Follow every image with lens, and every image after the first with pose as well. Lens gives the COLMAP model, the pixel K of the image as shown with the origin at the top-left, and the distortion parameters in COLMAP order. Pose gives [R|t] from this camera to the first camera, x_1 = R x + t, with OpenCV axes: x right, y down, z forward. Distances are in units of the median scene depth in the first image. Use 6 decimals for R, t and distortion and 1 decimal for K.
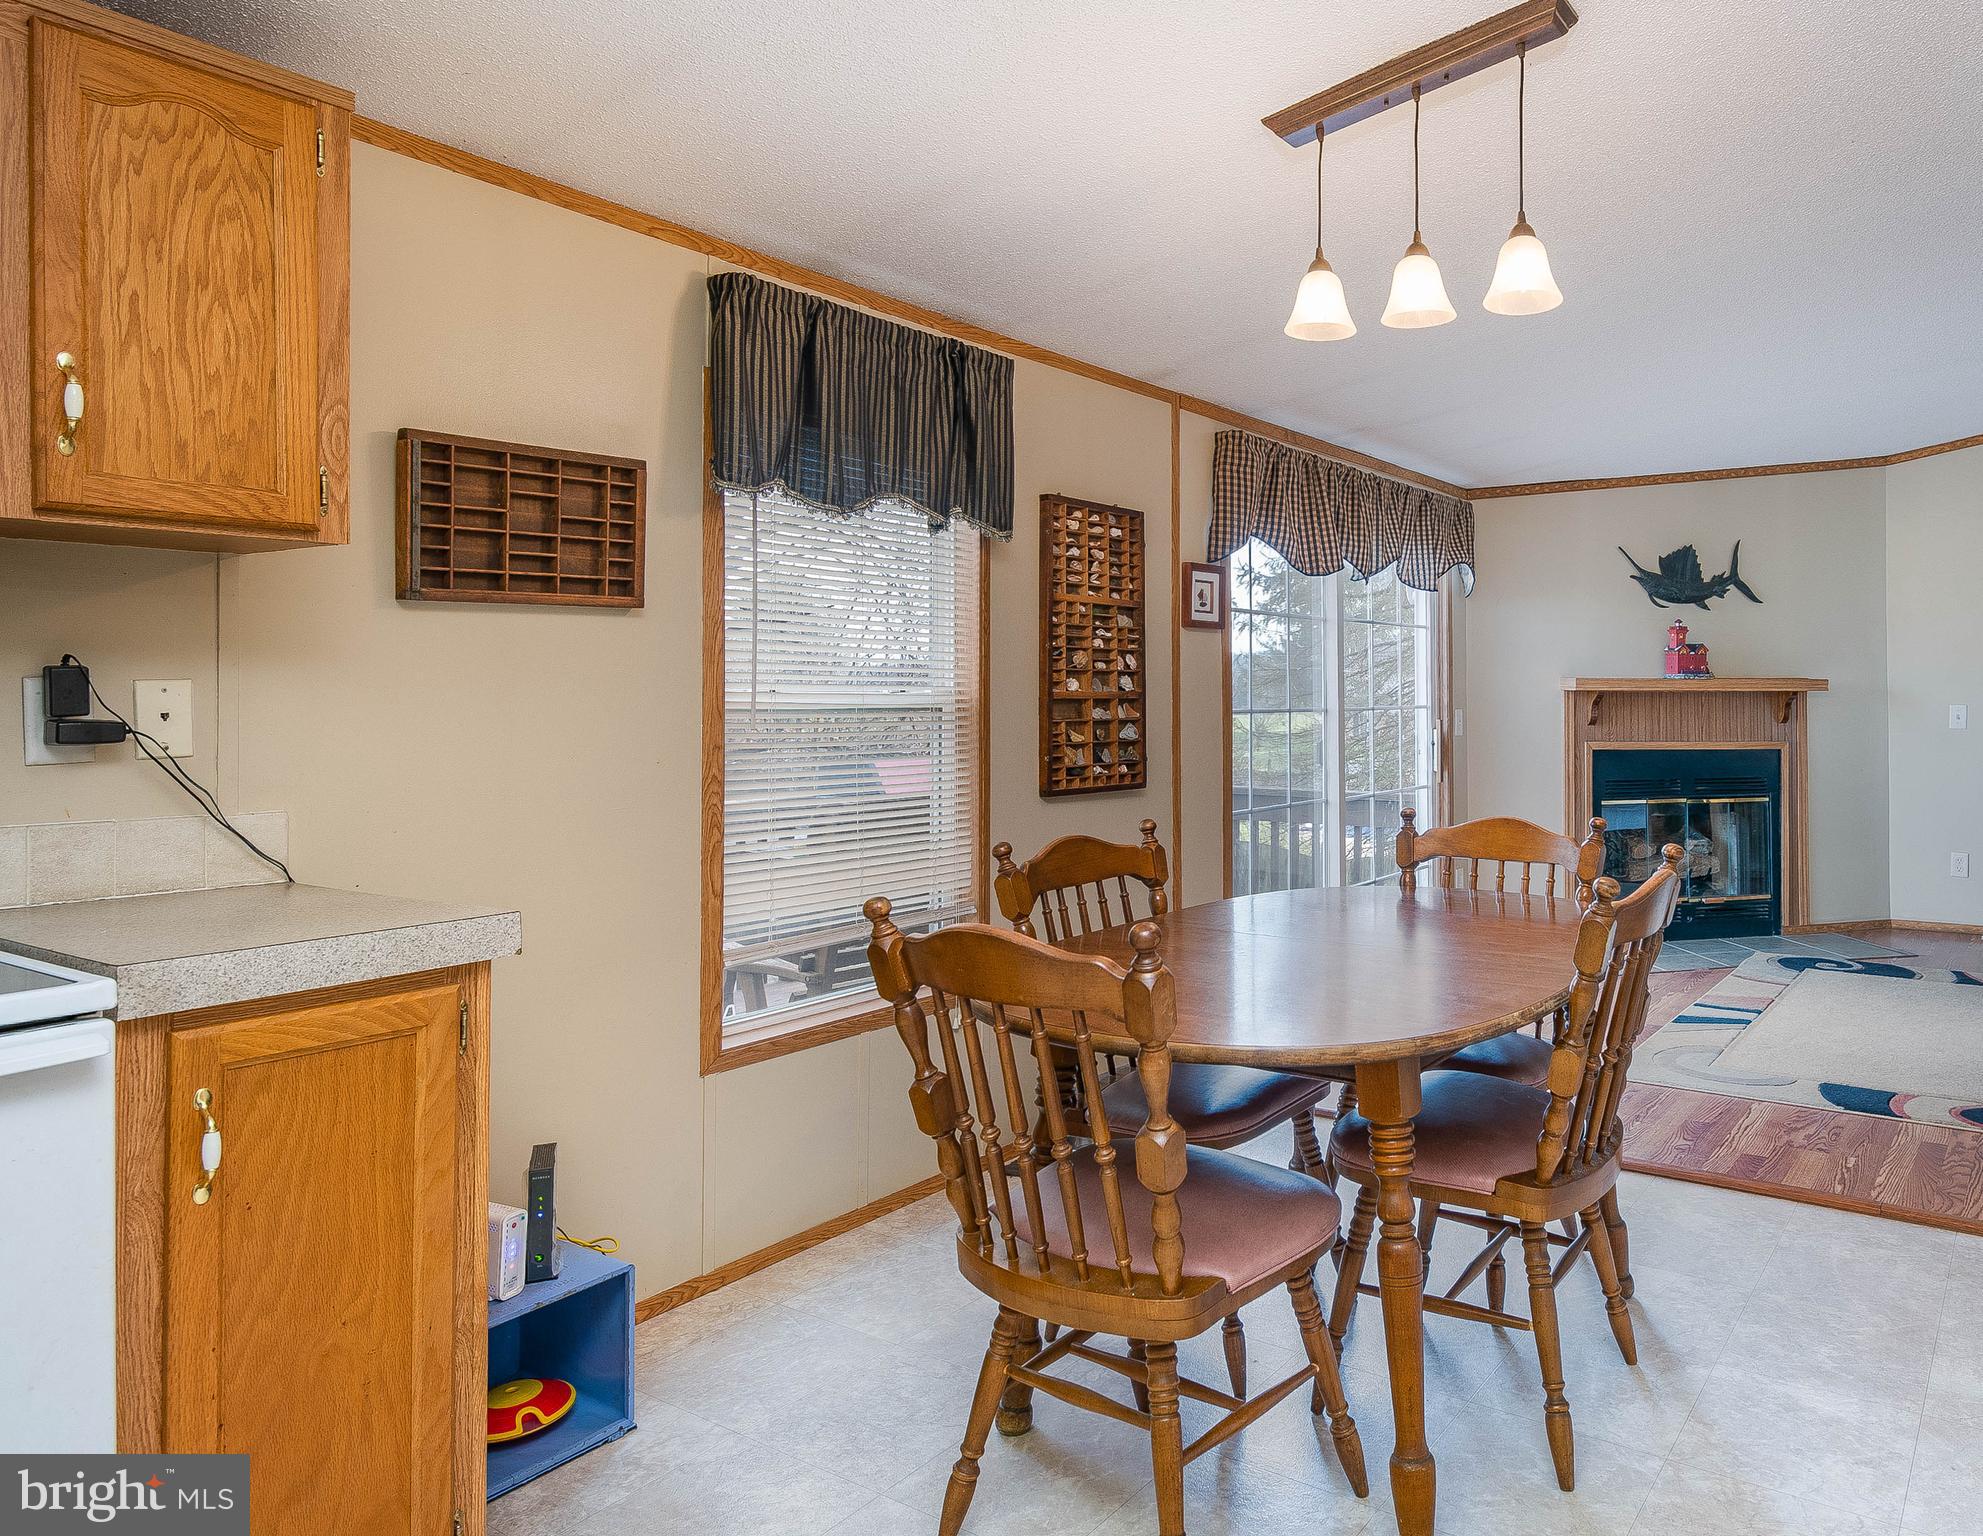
lens RADIAL K [[1293.2, 0, 1274.5], [0, 1293.2, 678.2], [0, 0, 1]] dist [-0.012162, 0.001110]
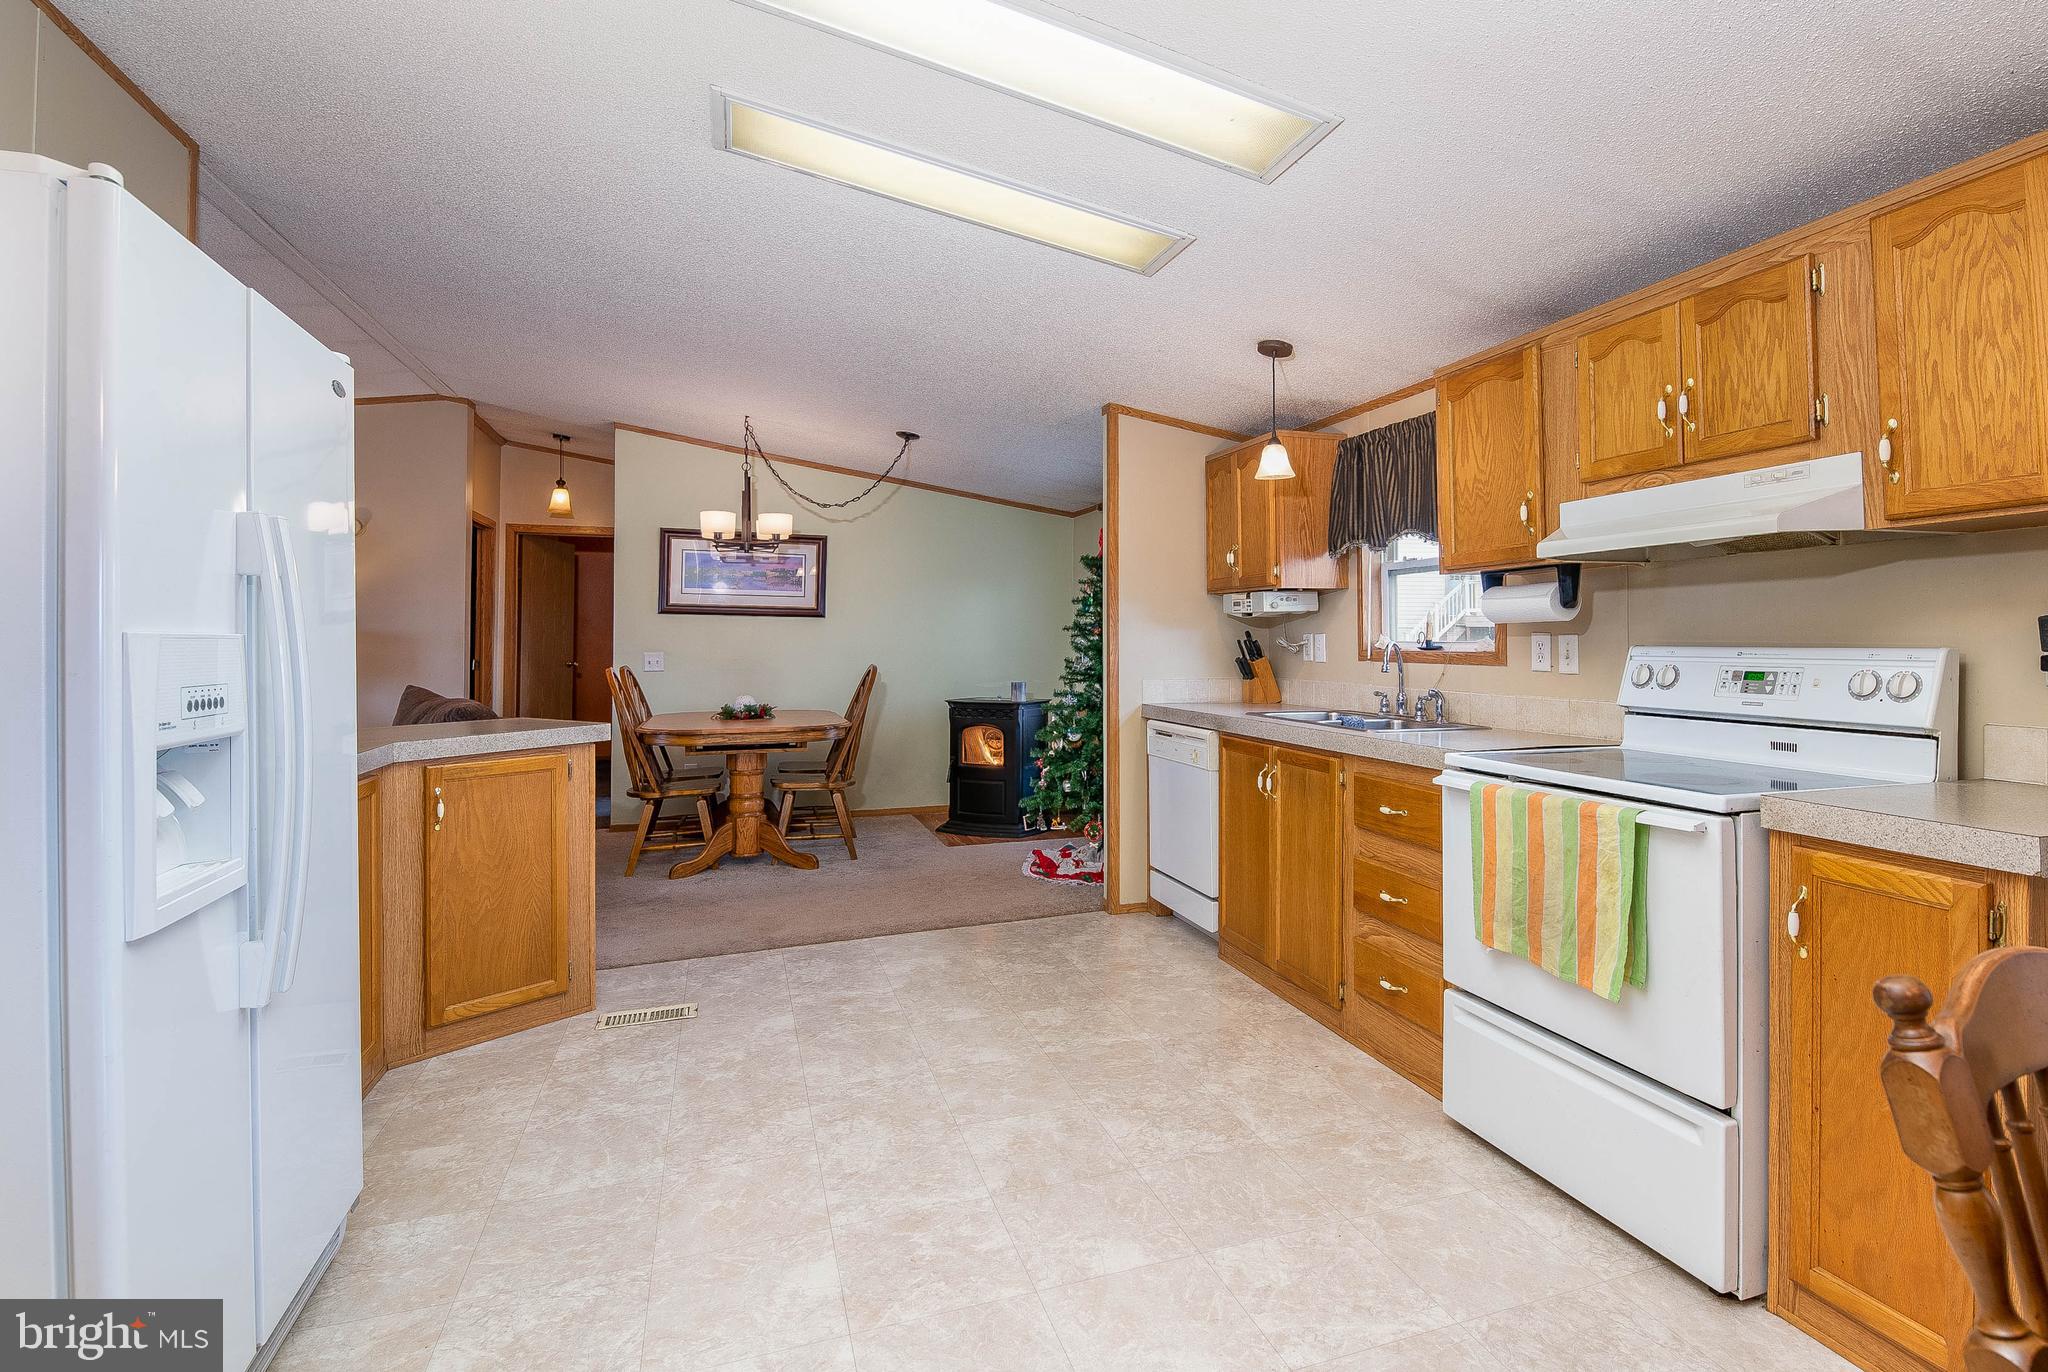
lens RADIAL K [[938.8, 0, 1093.6], [0, 938.8, 622.4], [0, 0, 1]] dist [-0.005816, -0.004407]
pose [[-0.615418, -0.010975, -0.788124, 0.369483], [0.013825, 0.999599, -0.024715, 0.006502], [0.788080, -0.026106, -0.615020, 0.614224]]
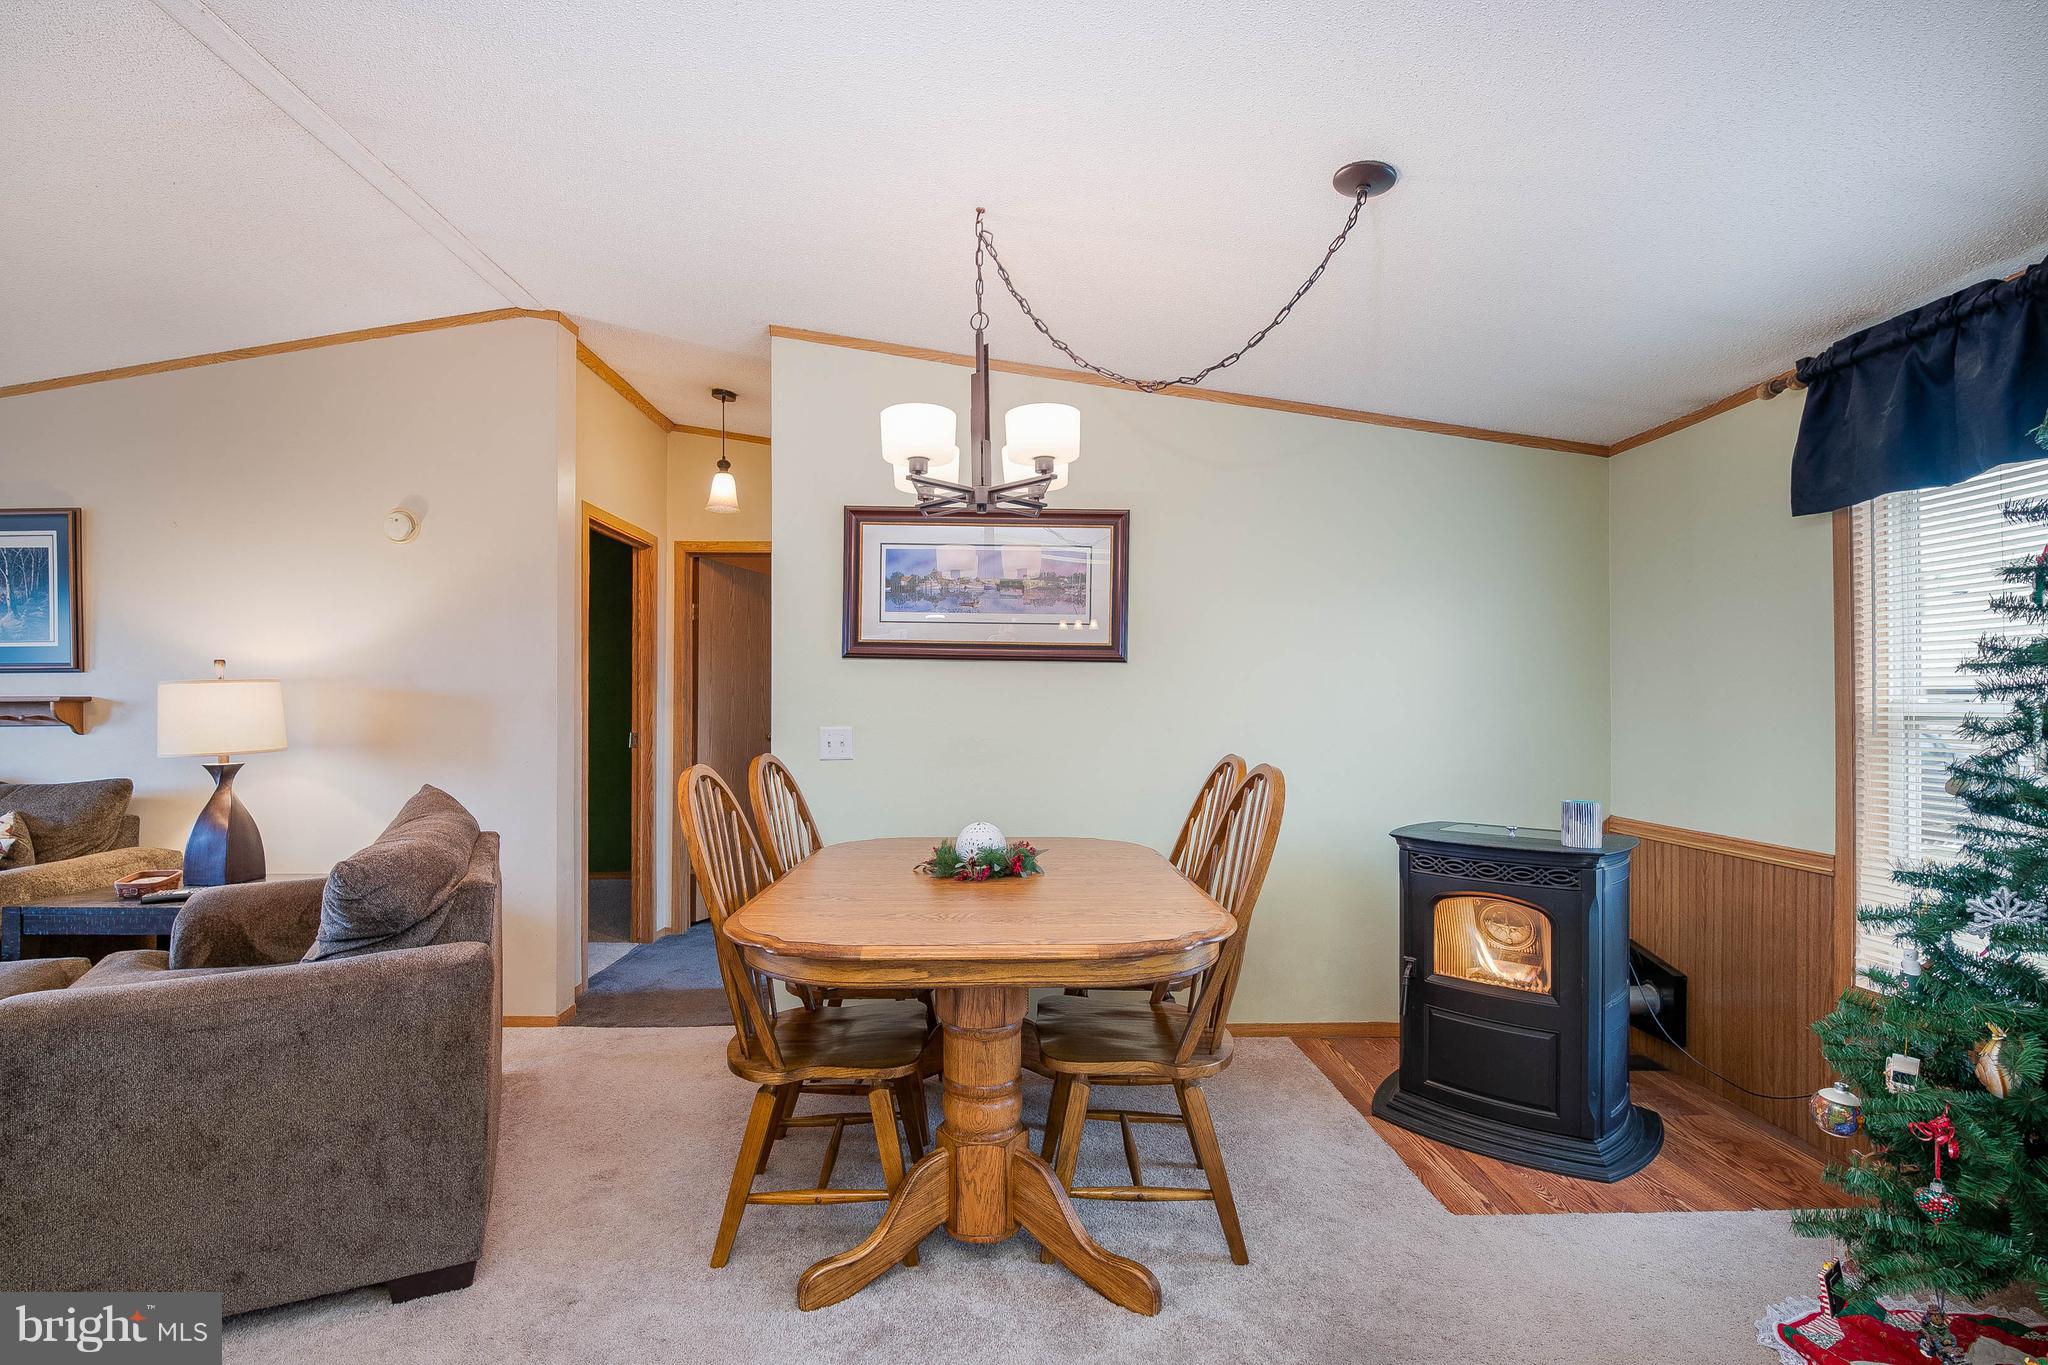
lens RADIAL K [[938.8, 0, 985.6], [0, 938.8, 699.7], [0, 0, 1]] dist [-0.005816, -0.004407]
pose [[-0.861067, 0.001491, -0.508489, -0.463324], [0.011307, 0.999805, -0.016215, -0.008249], [0.508366, -0.019712, -0.860916, -0.683527]]
